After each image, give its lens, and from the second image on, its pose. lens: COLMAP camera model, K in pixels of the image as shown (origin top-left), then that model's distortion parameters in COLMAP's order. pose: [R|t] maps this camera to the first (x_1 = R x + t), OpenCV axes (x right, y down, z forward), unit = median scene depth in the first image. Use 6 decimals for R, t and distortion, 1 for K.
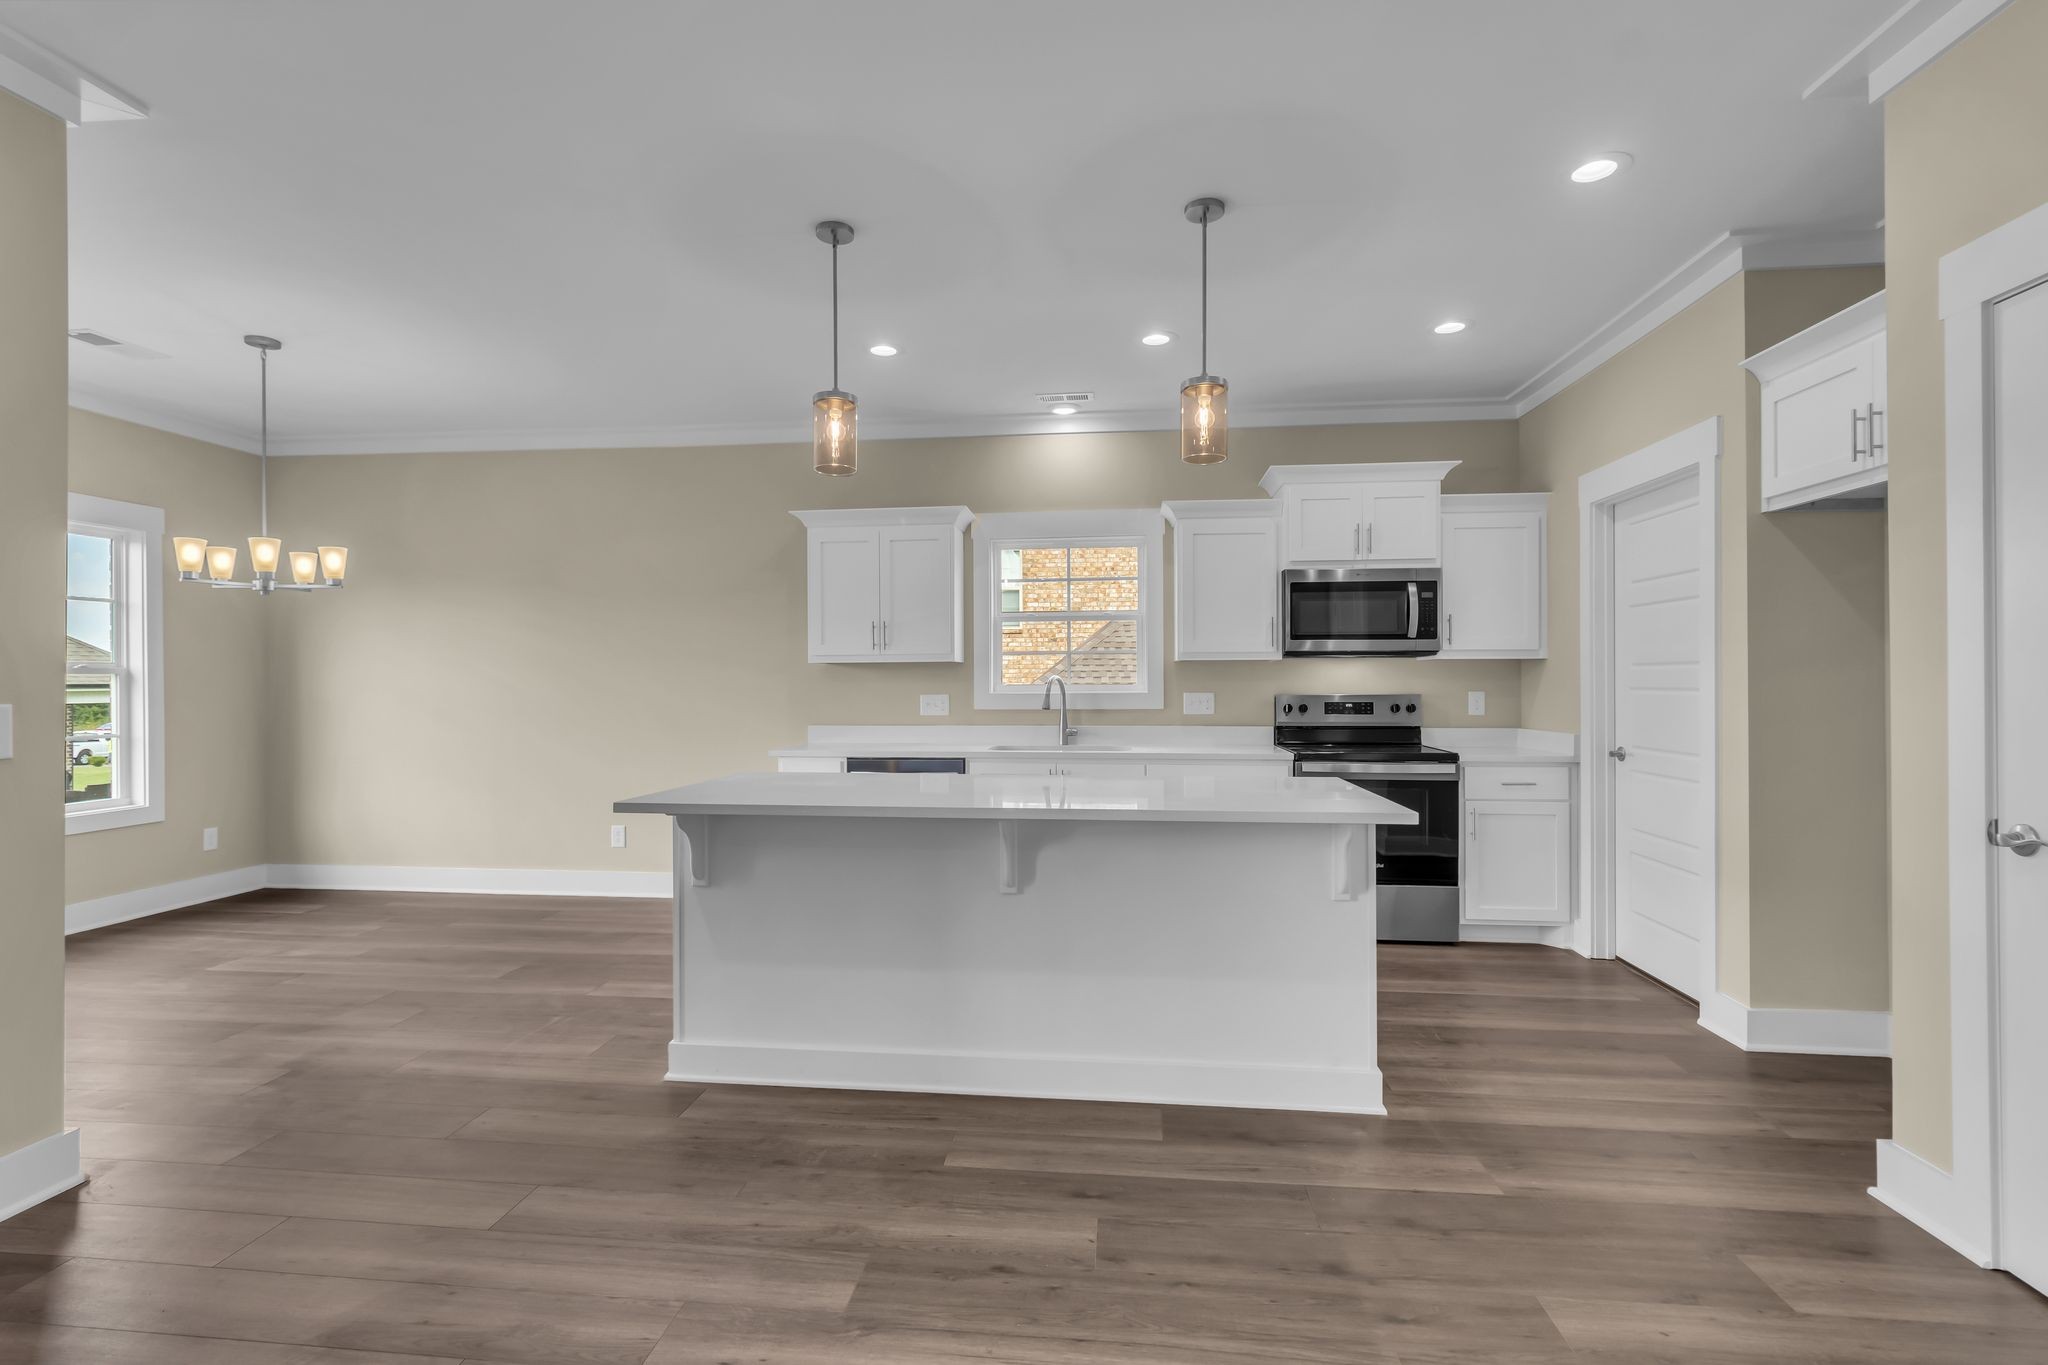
lens RADIAL K [[949.5, 0, 1018.7], [0, 949.5, 683.7], [0, 0, 1]] dist [0.001218, -0.000076]
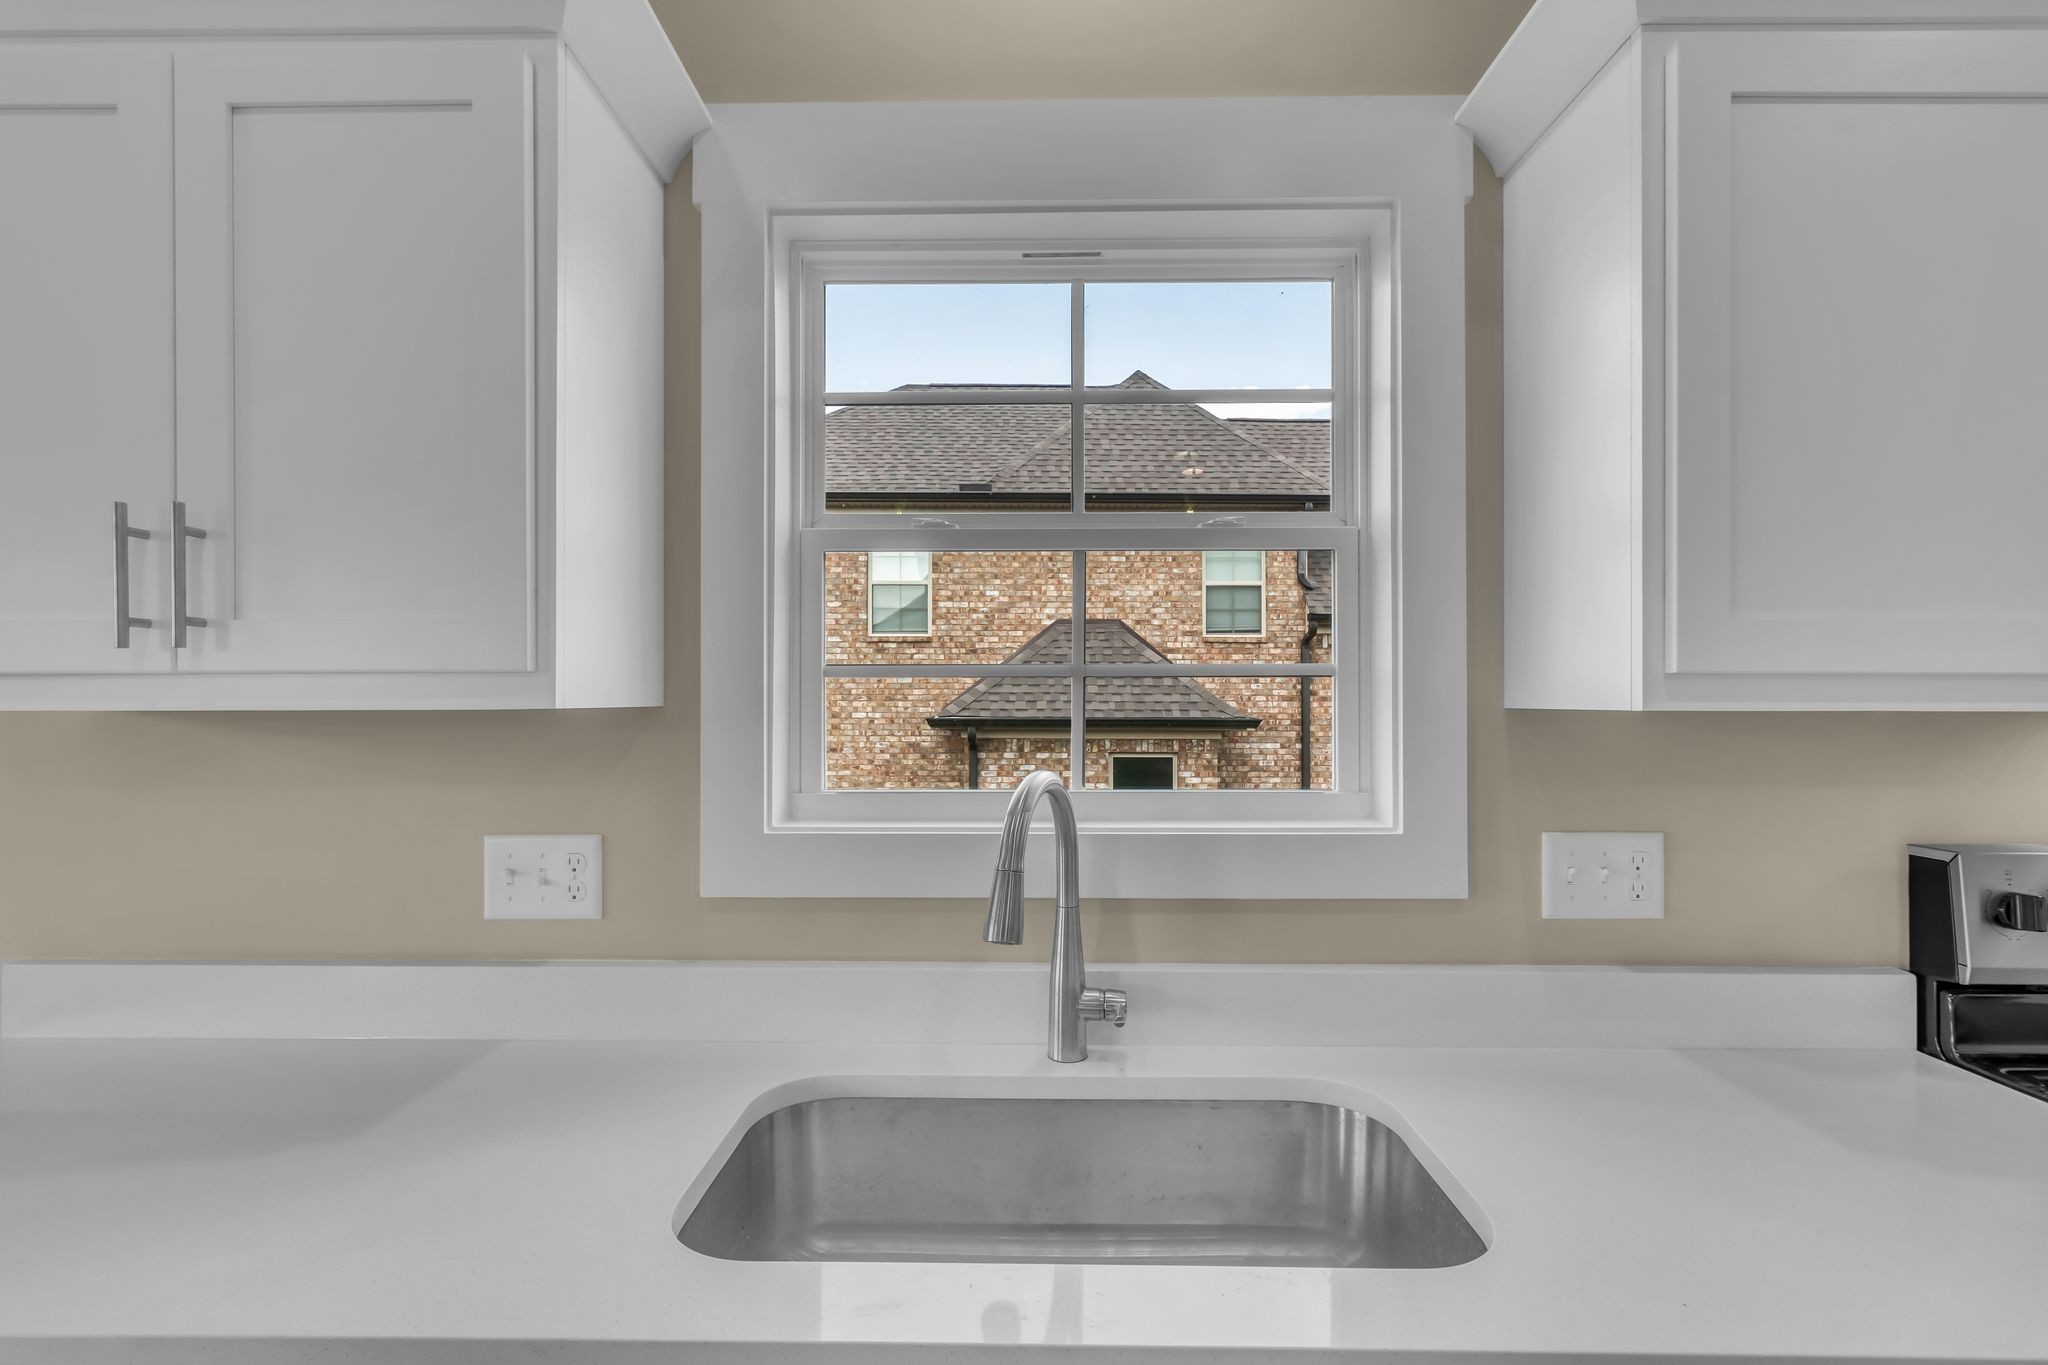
lens RADIAL K [[958.8, 0, 1017.5], [0, 958.8, 701.9], [0, 0, 1]] dist [0.000586, 0.000159]
pose [[0.995971, 0.004671, 0.089557, 0.013317], [-0.004928, 0.999984, 0.002648, -0.026274], [-0.089543, -0.003079, 0.995978, 0.794079]]
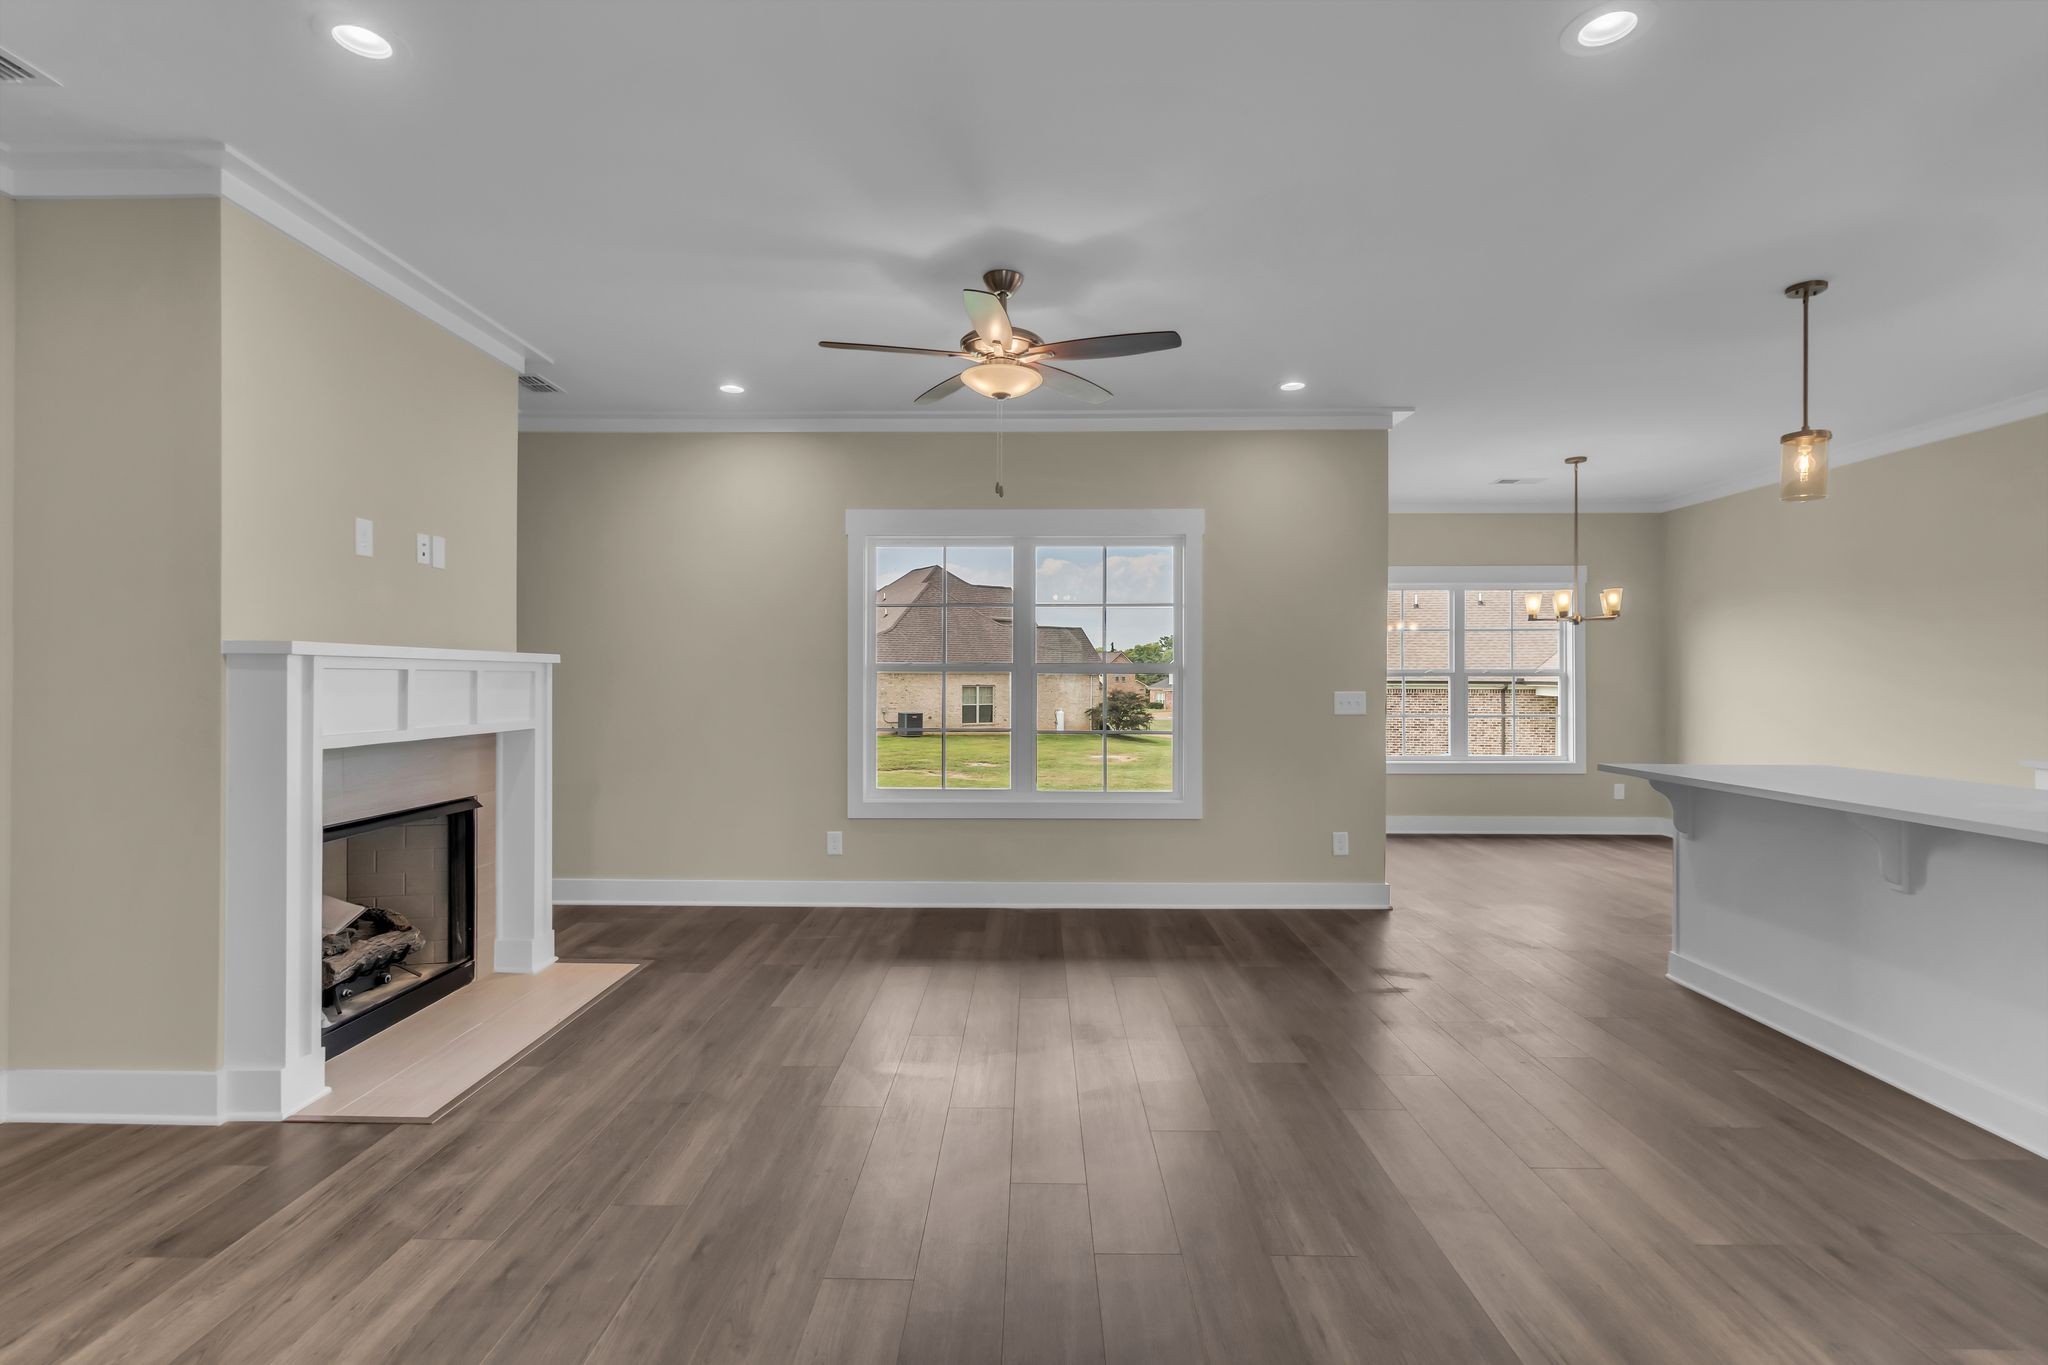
lens RADIAL K [[949.5, 0, 1018.7], [0, 949.5, 683.7], [0, 0, 1]] dist [0.001218, -0.000076]
pose [[0.087115, 0.006550, -0.996177, 0.531905], [-0.004467, 0.999971, 0.006185, -0.003546], [0.996188, 0.003911, 0.087141, -0.024446]]
